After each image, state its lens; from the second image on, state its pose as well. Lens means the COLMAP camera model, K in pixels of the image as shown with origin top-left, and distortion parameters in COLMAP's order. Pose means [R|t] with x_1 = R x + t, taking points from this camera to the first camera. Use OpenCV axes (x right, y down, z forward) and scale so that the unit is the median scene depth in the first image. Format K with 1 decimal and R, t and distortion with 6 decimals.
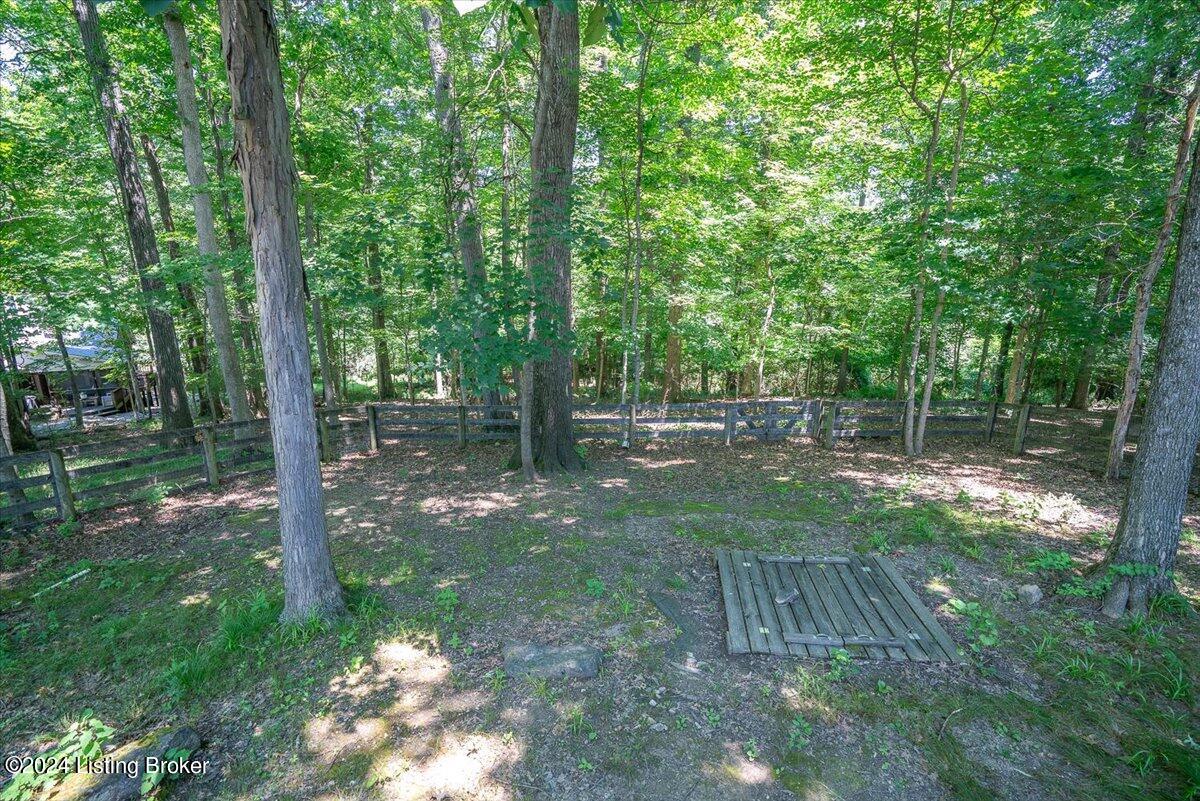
lens RADIAL K [[562.8, 0, 600.0], [0, 562.8, 400.5], [0, 0, 1]] dist [-0.056448, 0.029093]
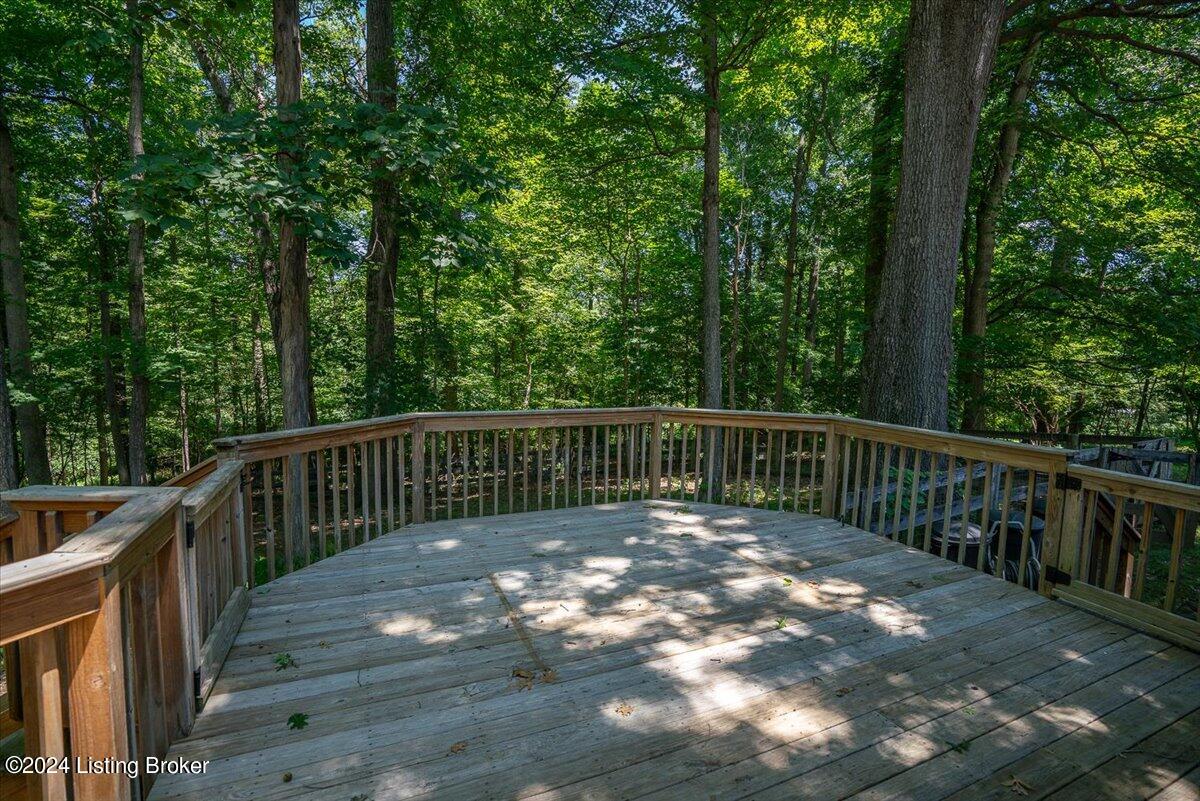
lens RADIAL K [[563.3, 0, 600.7], [0, 563.3, 404.1], [0, 0, 1]] dist [-0.055466, 0.028957]
pose [[0.906664, -0.031950, 0.420642, -0.146562], [0.092087, 0.988070, -0.123437, 0.079915], [-0.411680, 0.150652, 0.898790, -0.354864]]
